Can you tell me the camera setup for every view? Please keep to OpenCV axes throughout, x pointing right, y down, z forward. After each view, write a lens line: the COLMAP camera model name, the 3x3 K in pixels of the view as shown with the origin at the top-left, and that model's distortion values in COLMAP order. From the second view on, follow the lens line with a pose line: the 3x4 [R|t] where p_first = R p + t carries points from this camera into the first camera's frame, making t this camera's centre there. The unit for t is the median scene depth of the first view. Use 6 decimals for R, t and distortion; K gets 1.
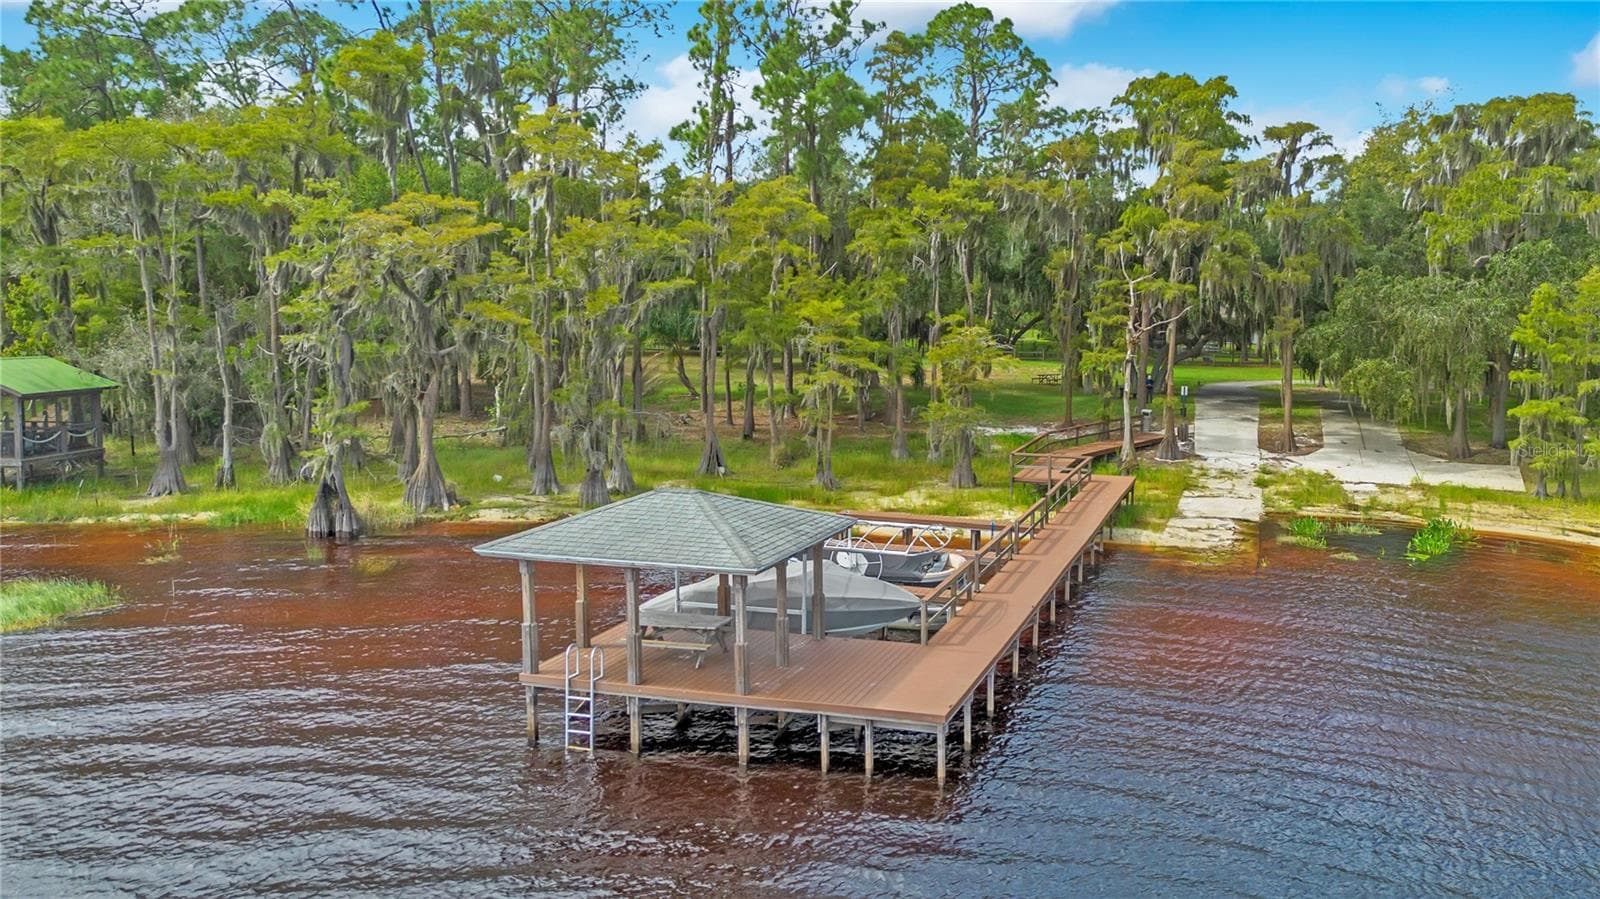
lens RADIAL K [[1135.1, 0, 807.9], [0, 1135.1, 441.0], [0, 0, 1]] dist [0.075768, -0.076940]
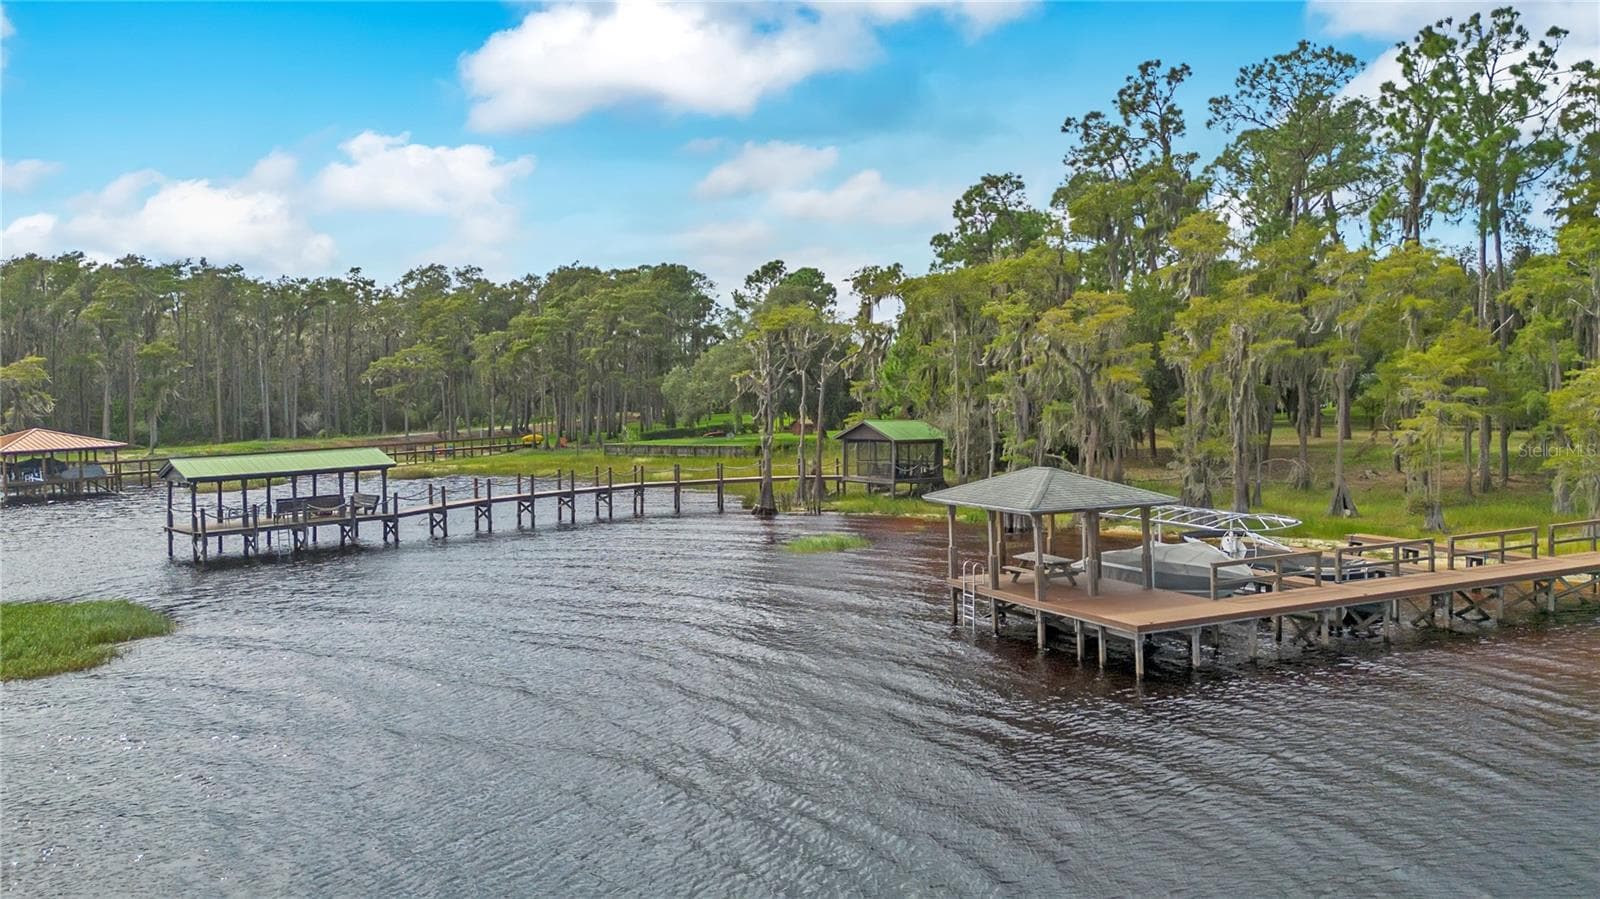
lens RADIAL K [[1135.1, 0, 807.9], [0, 1135.1, 441.0], [0, 0, 1]] dist [0.075768, -0.076940]
pose [[0.605391, -0.007301, -0.795894, 0.585026], [-0.078392, 0.994549, -0.068752, 0.088538], [0.792058, 0.104013, 0.601519, -0.091205]]
